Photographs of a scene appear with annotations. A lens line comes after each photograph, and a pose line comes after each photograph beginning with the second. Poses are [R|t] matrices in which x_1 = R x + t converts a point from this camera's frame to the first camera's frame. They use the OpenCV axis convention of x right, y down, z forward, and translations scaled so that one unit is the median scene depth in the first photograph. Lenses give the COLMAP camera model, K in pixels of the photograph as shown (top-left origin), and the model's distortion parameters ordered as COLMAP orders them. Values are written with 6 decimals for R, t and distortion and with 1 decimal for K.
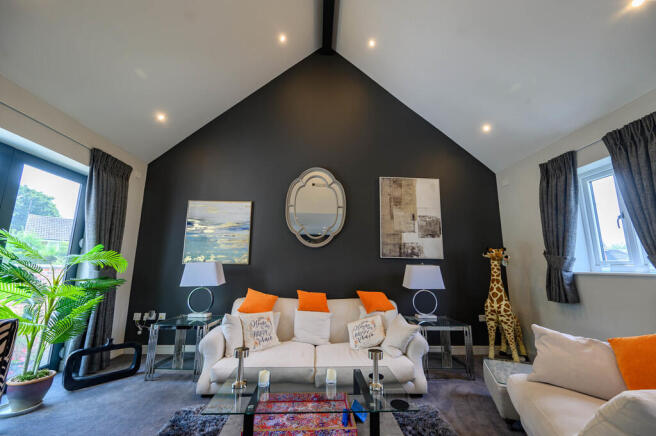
lens RADIAL K [[257.2, 0, 324.0], [0, 257.2, 219.7], [0, 0, 1]] dist [0.000143, -0.000348]
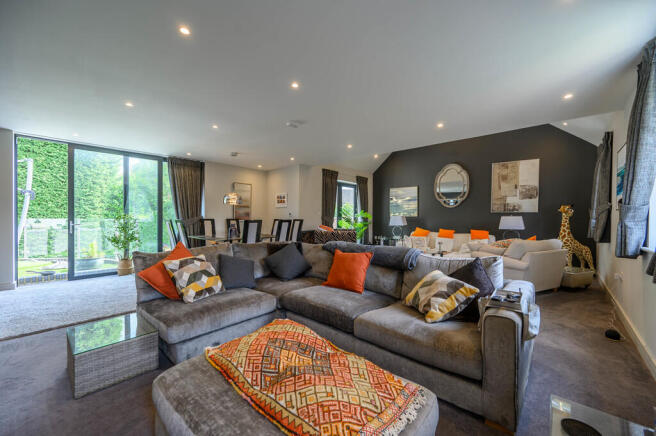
lens RADIAL K [[257.2, 0, 326.2], [0, 257.2, 219.8], [0, 0, 1]] dist [0.000143, -0.000348]
pose [[0.714377, 0.000484, -0.699761, 0.650261], [0.122571, 0.984453, 0.125812, -0.159314], [0.688943, -0.175648, 0.703211, -1.012518]]
